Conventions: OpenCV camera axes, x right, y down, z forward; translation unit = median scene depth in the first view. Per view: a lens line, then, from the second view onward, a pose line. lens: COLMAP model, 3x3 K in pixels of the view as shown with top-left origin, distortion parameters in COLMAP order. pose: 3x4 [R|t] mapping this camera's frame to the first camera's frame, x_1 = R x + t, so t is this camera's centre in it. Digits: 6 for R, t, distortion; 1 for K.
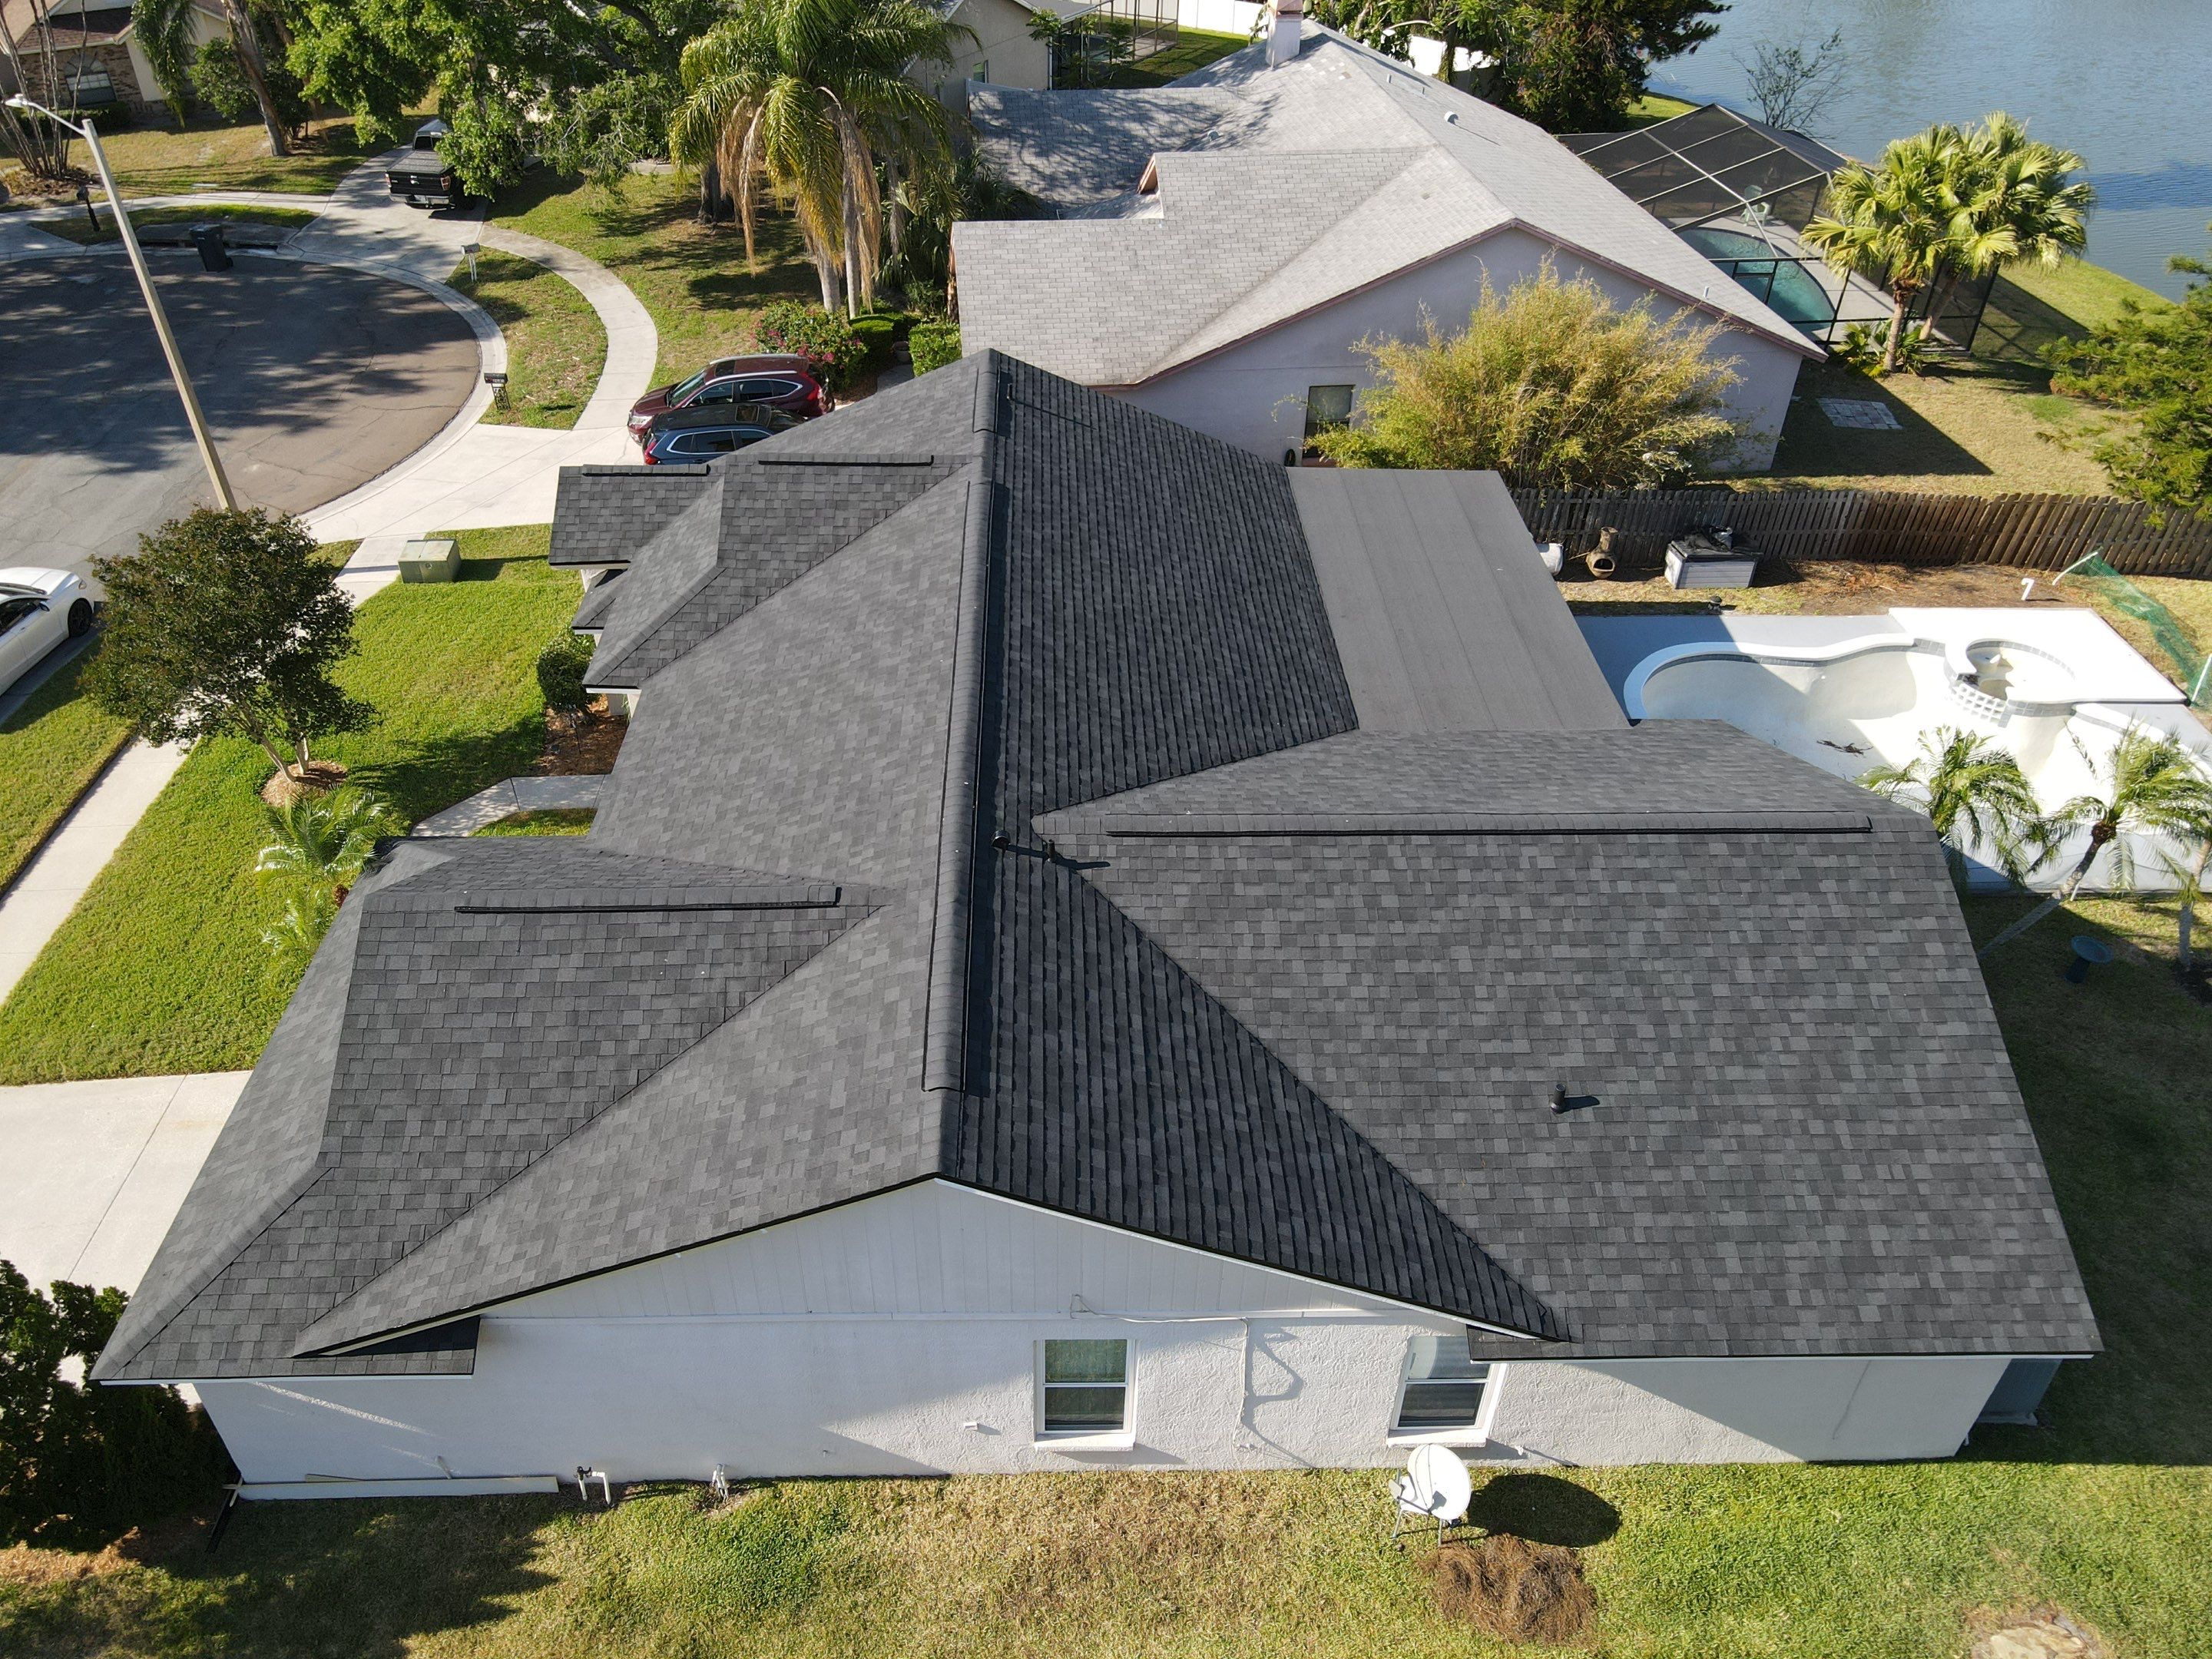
lens RADIAL K [[1643.1, 0, 1106.0], [0, 1643.1, 829.5], [0, 0, 1]] dist [-0.017890, 0.056505]
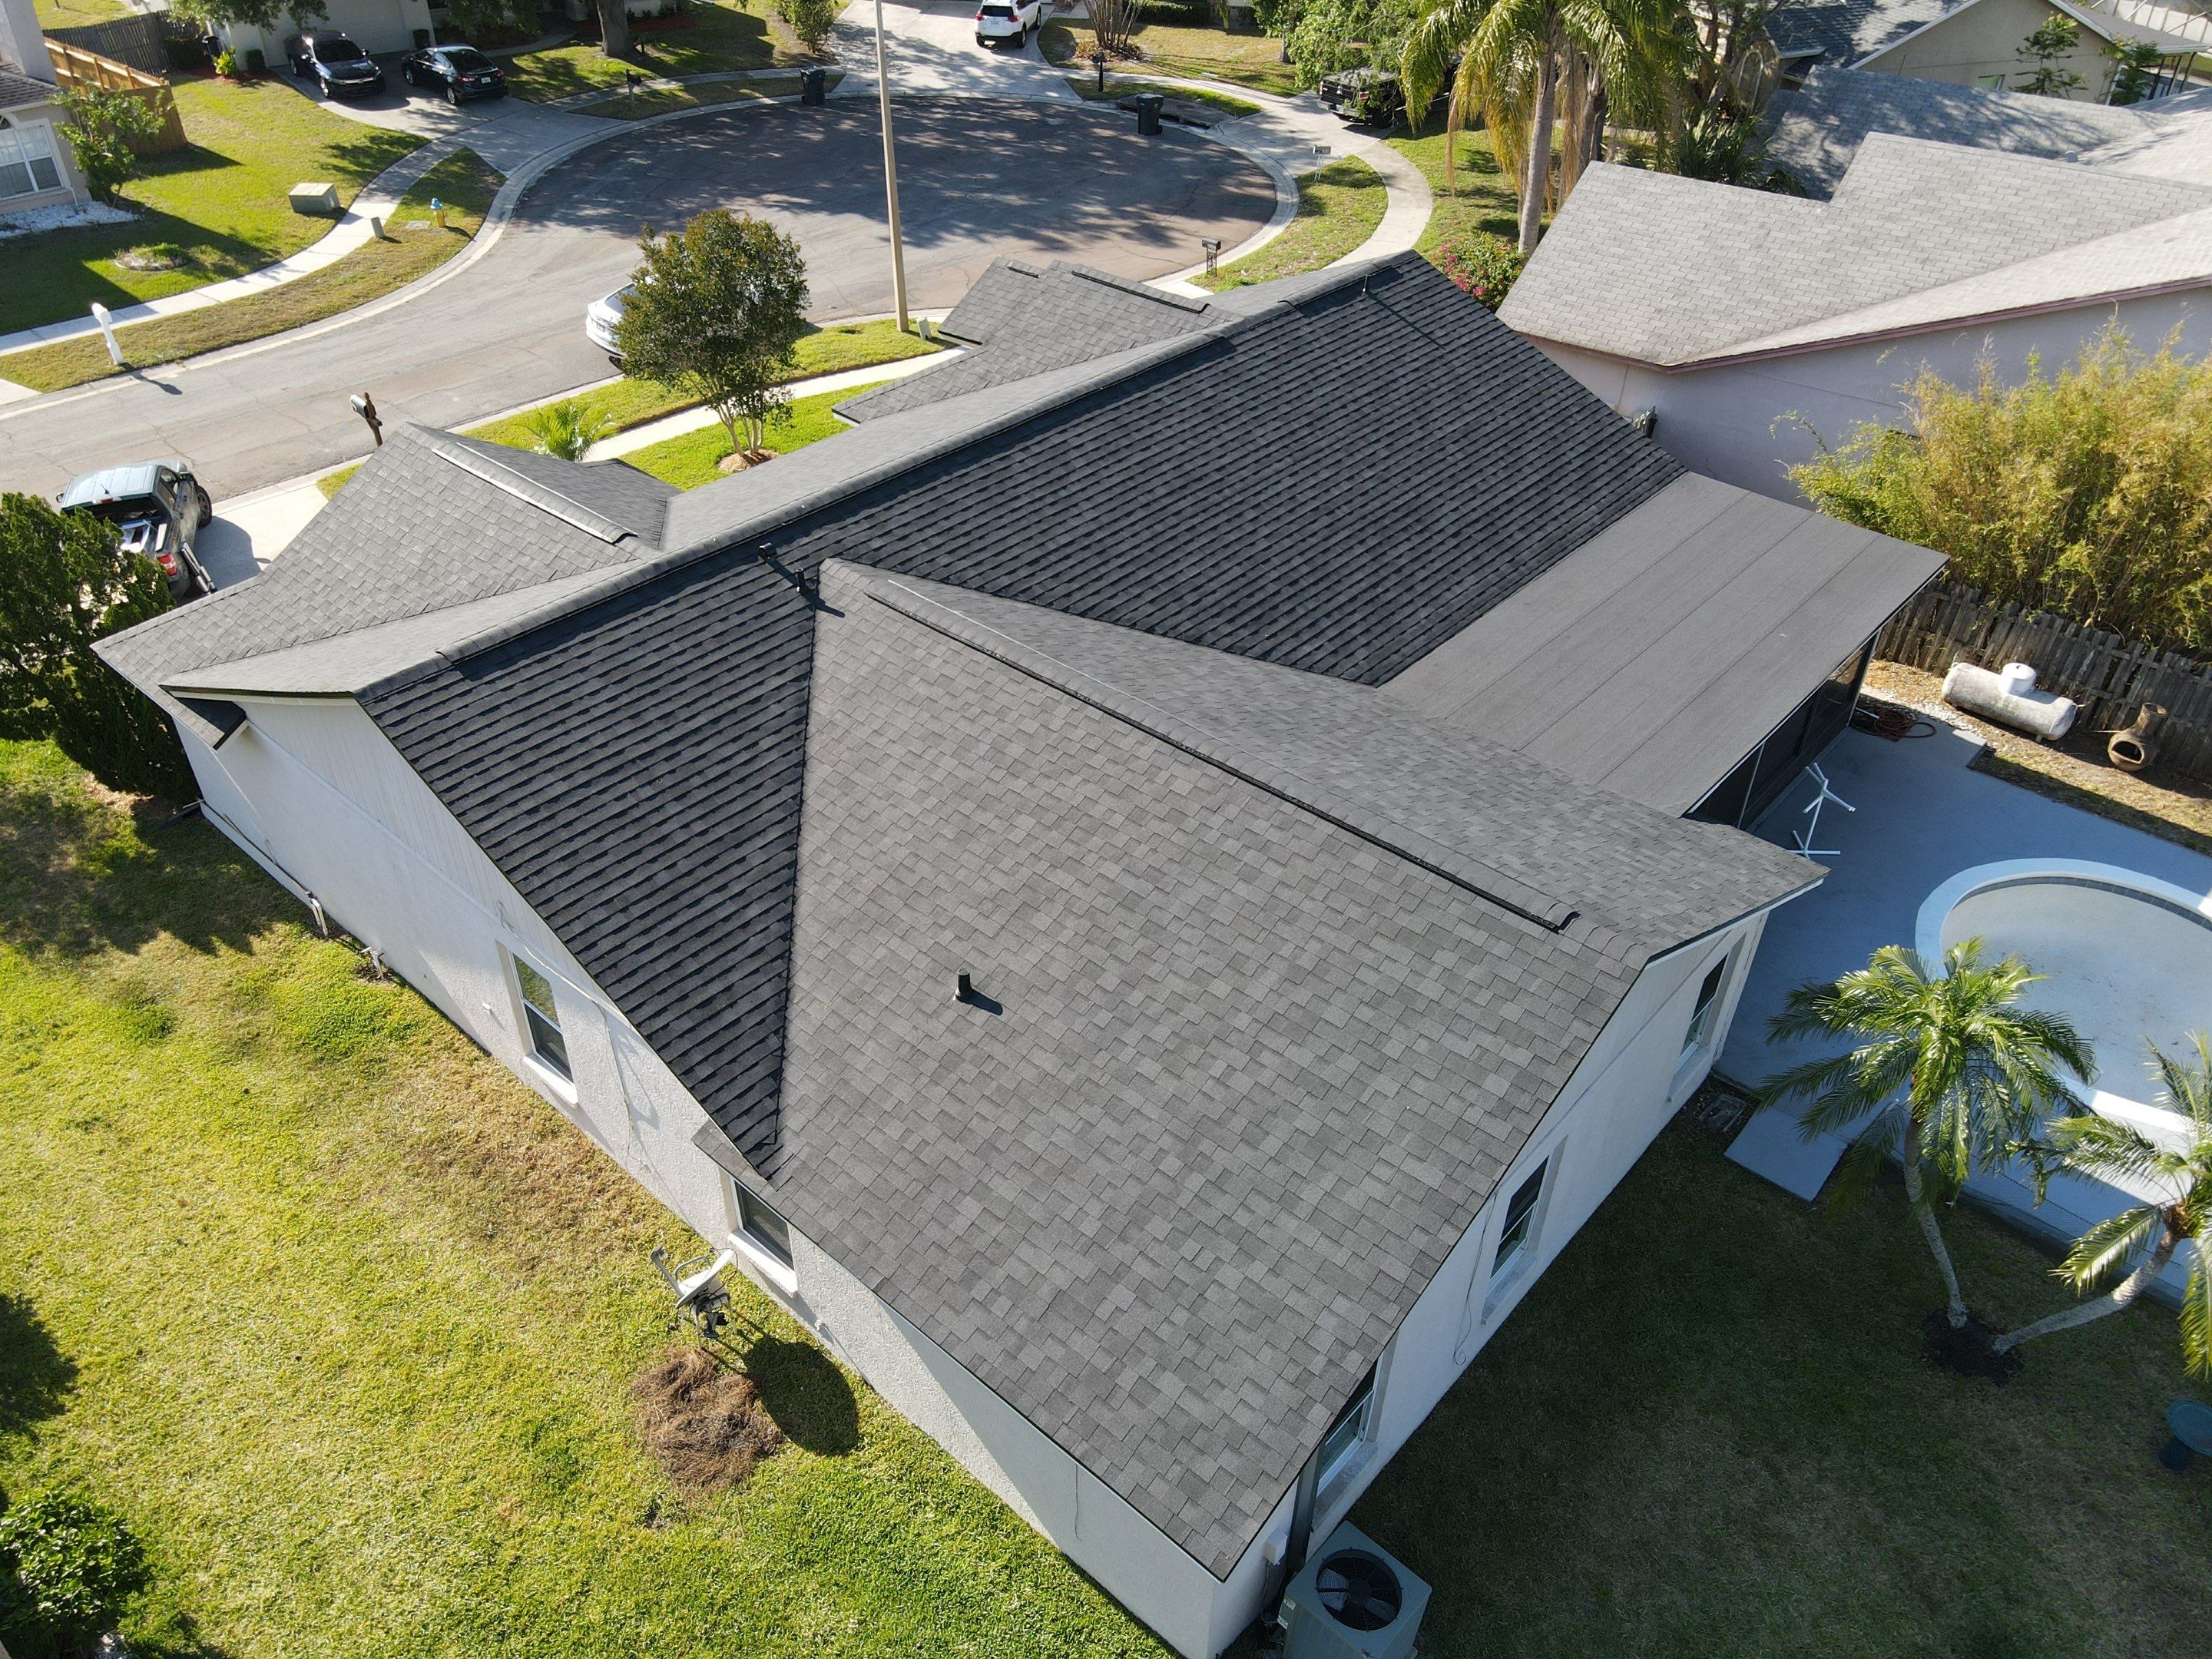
lens RADIAL K [[1631.2, 0, 1090.1], [0, 1631.2, 853.4], [0, 0, 1]] dist [0.014025, 0.010722]
pose [[0.723994, 0.412697, -0.552734, 0.737415], [-0.416989, 0.900149, 0.125903, -0.037121], [0.549503, 0.139331, 0.823792, 0.284200]]
